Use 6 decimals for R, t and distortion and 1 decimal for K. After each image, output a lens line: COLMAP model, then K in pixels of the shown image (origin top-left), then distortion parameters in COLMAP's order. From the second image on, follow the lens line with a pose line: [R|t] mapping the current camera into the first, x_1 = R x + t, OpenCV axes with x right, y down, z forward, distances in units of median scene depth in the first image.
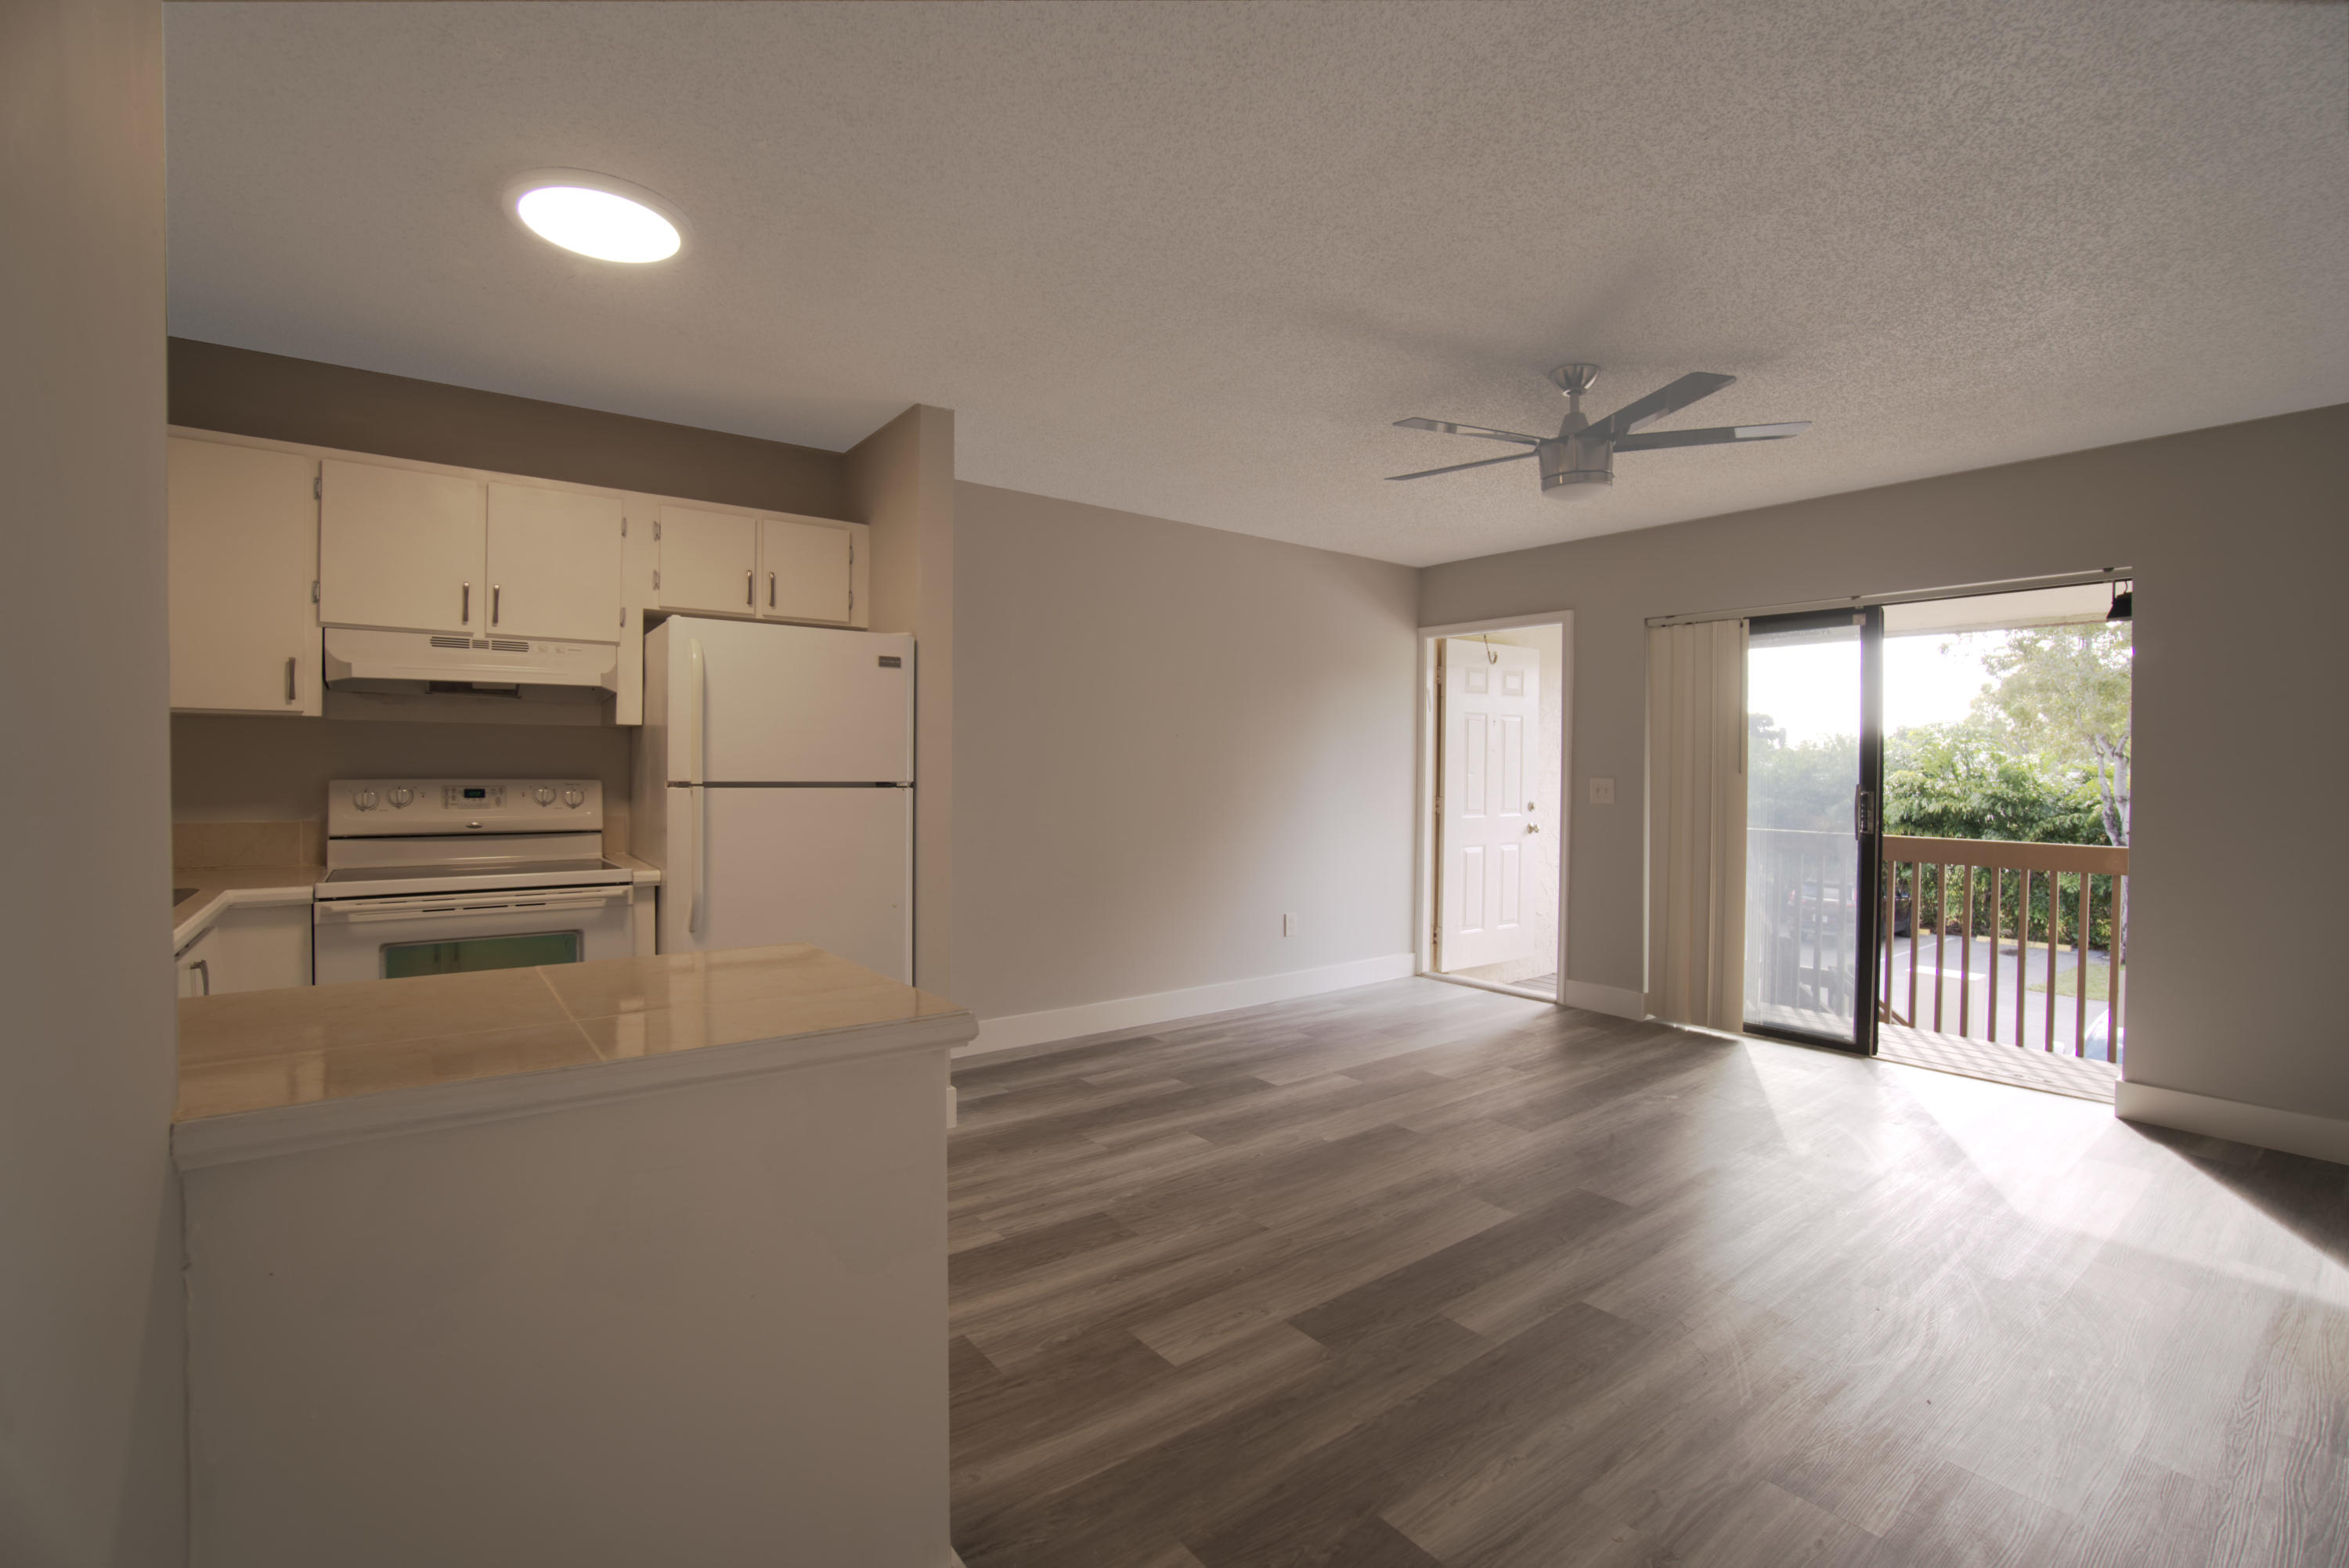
lens RADIAL K [[1031.0, 0, 1159.4], [0, 1031.0, 777.4], [0, 0, 1]] dist [-0.064487, 0.023116]
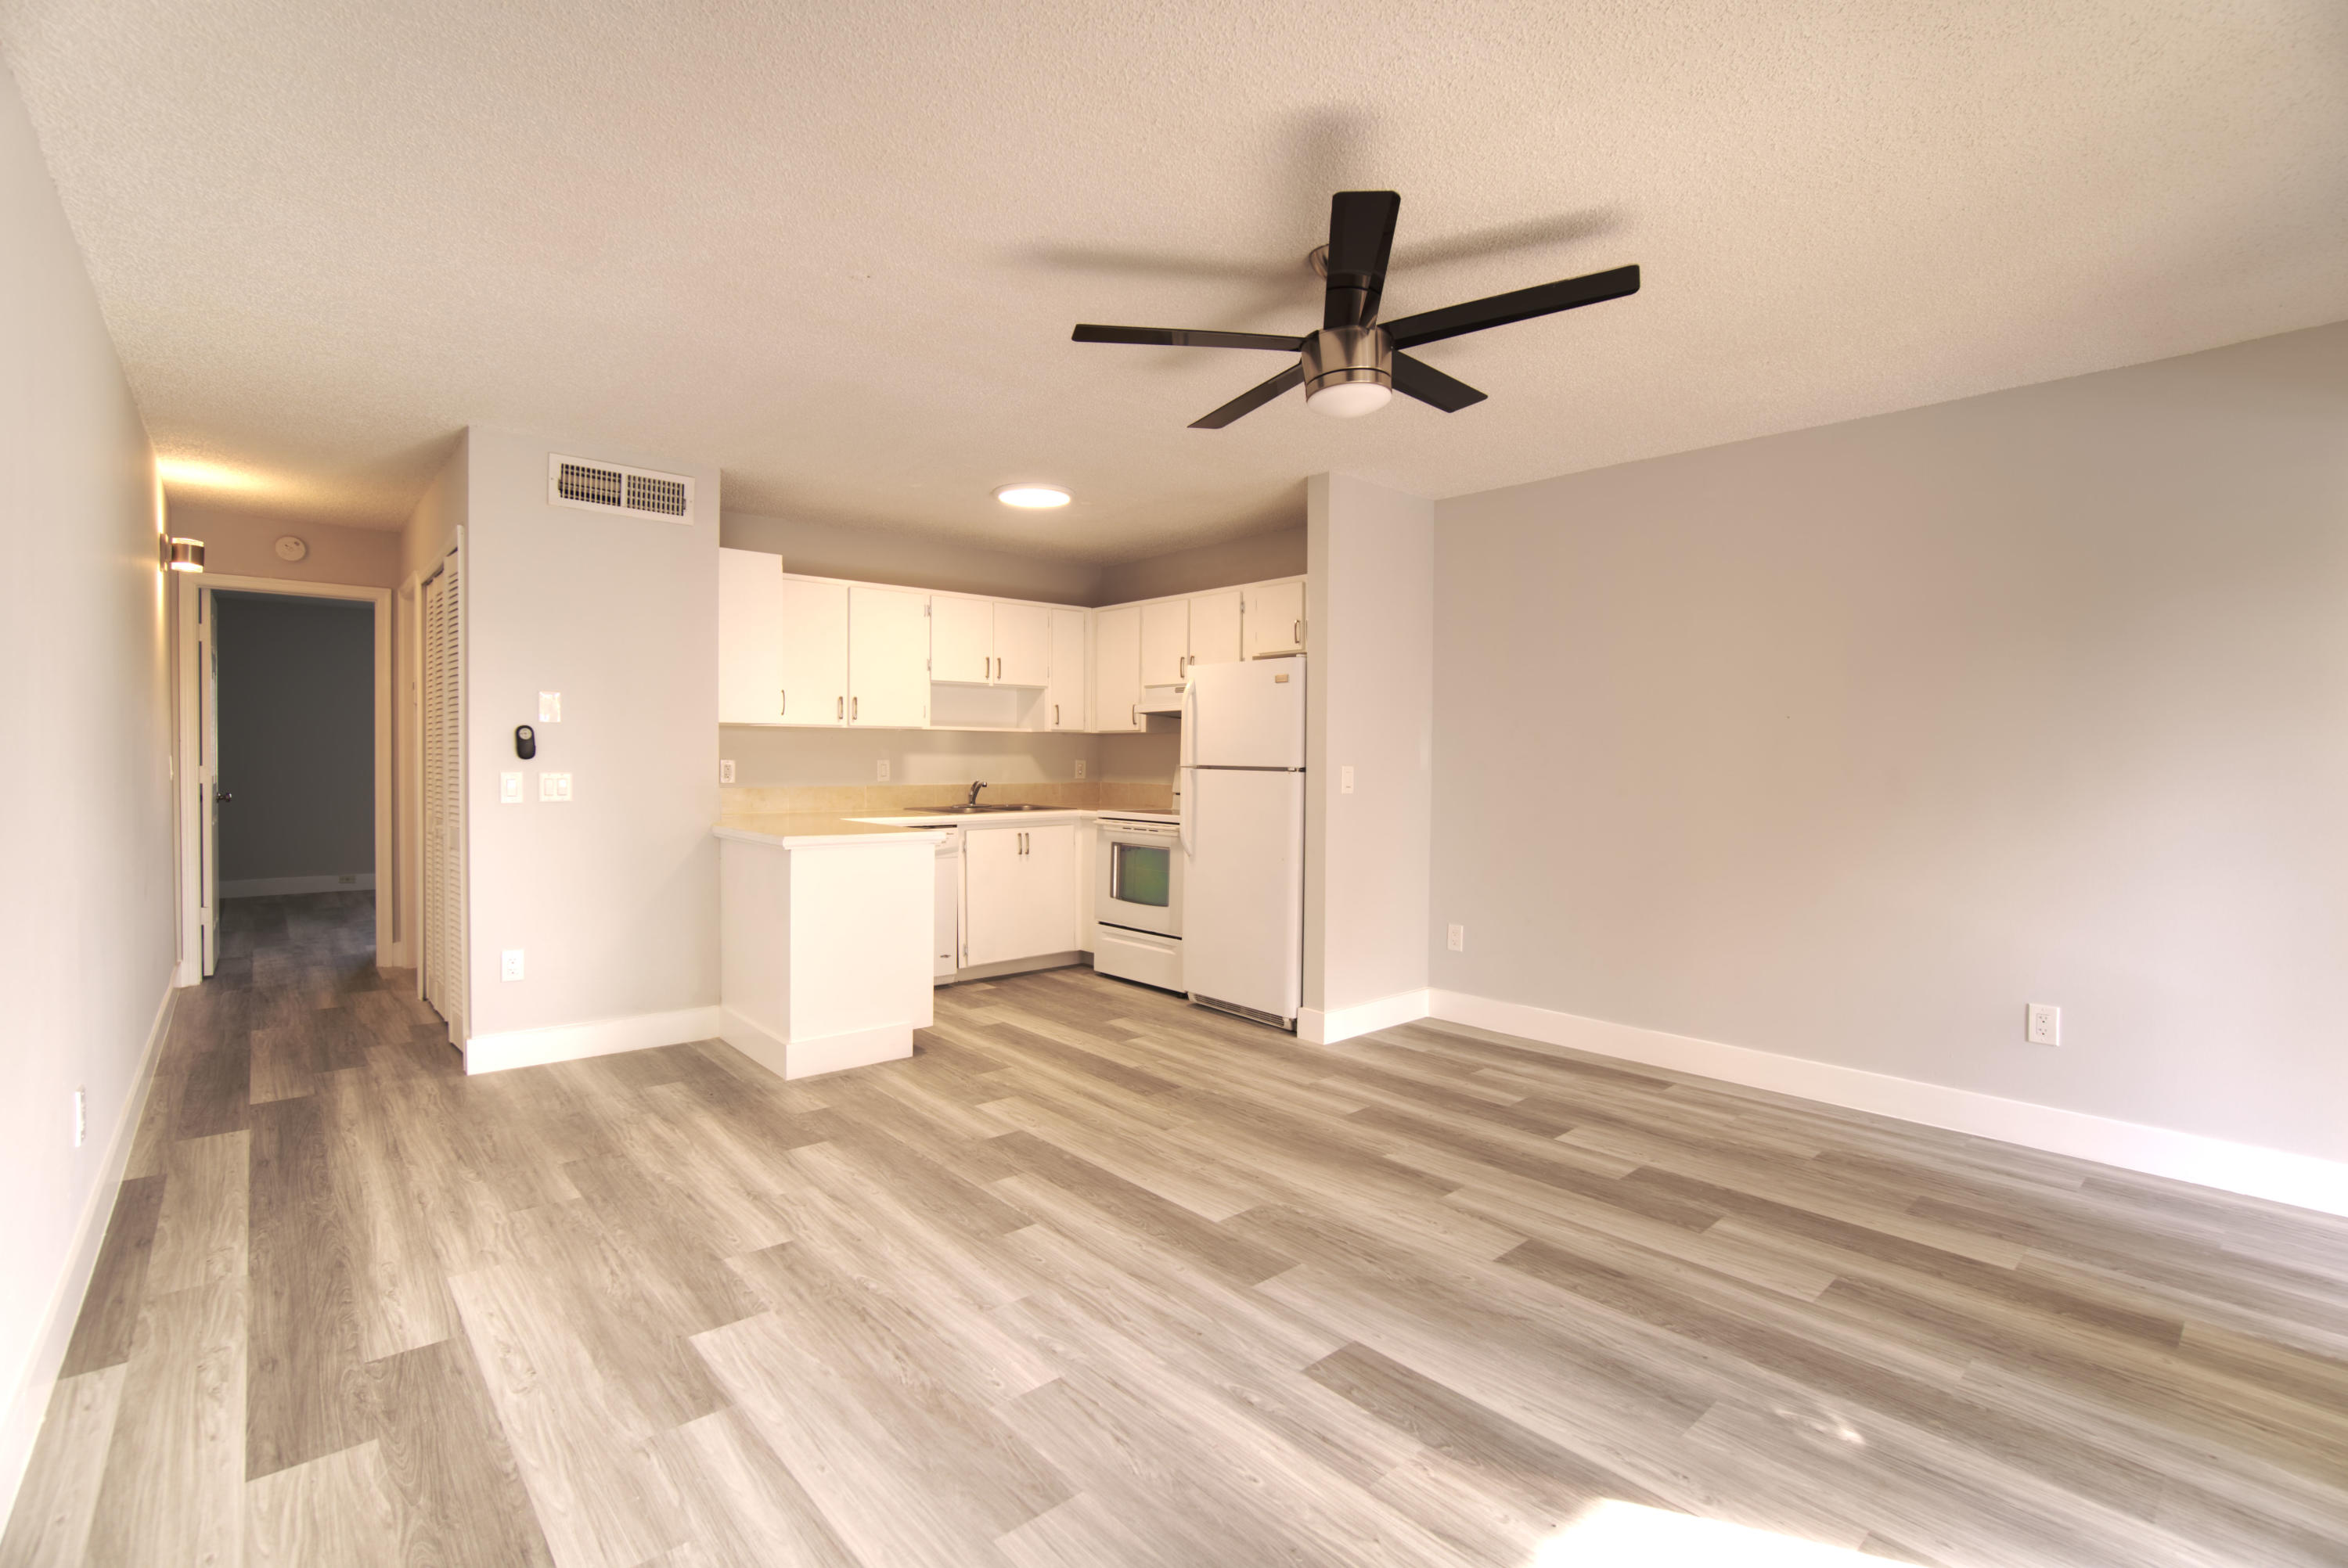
lens RADIAL K [[1064.8, 0, 1160.4], [0, 1064.8, 783.2], [0, 0, 1]] dist [-0.061038, 0.024700]
pose [[0.071845, 0.018445, -0.997245, 1.012525], [-0.018232, 0.999686, 0.017176, 0.003837], [0.997249, 0.016948, 0.072159, 0.663490]]
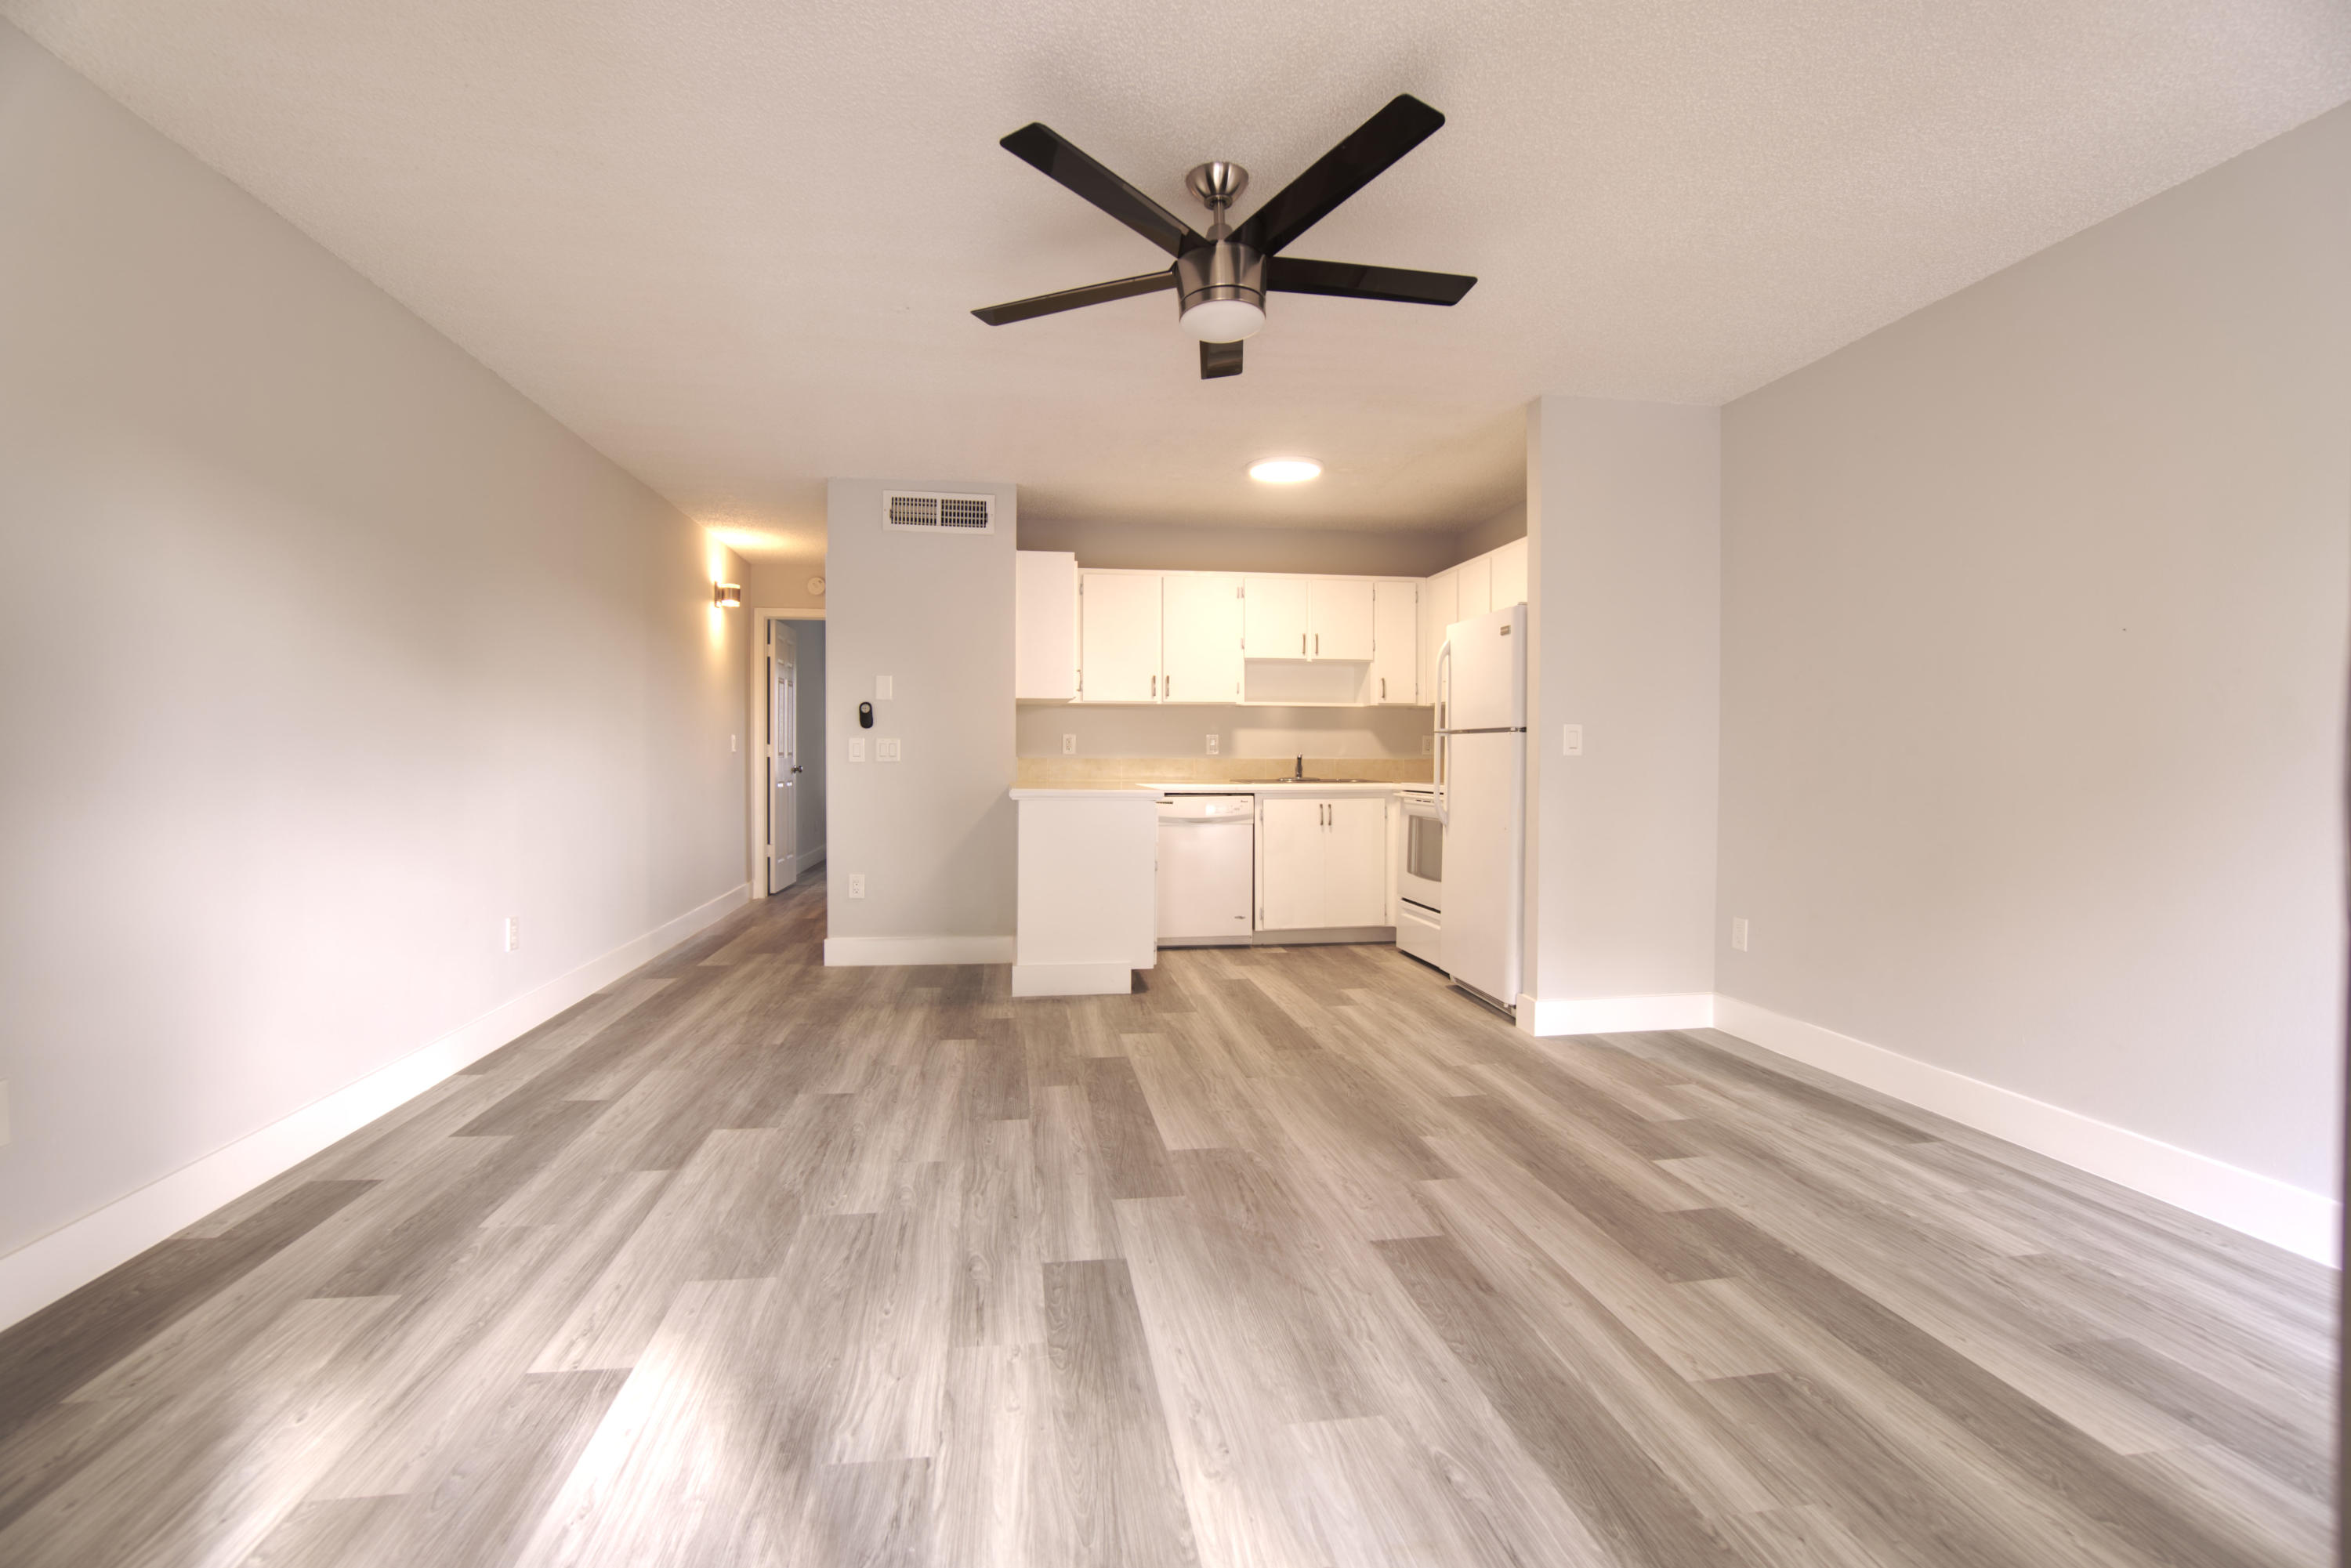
lens RADIAL K [[1066.3, 0, 1161.9], [0, 1066.3, 783.2], [0, 0, 1]] dist [-0.061038, 0.024700]
pose [[-0.480355, 0.012552, -0.876984, 0.947531], [-0.017522, 0.999561, 0.023903, 0.042888], [0.876899, 0.026848, -0.479924, 1.123346]]
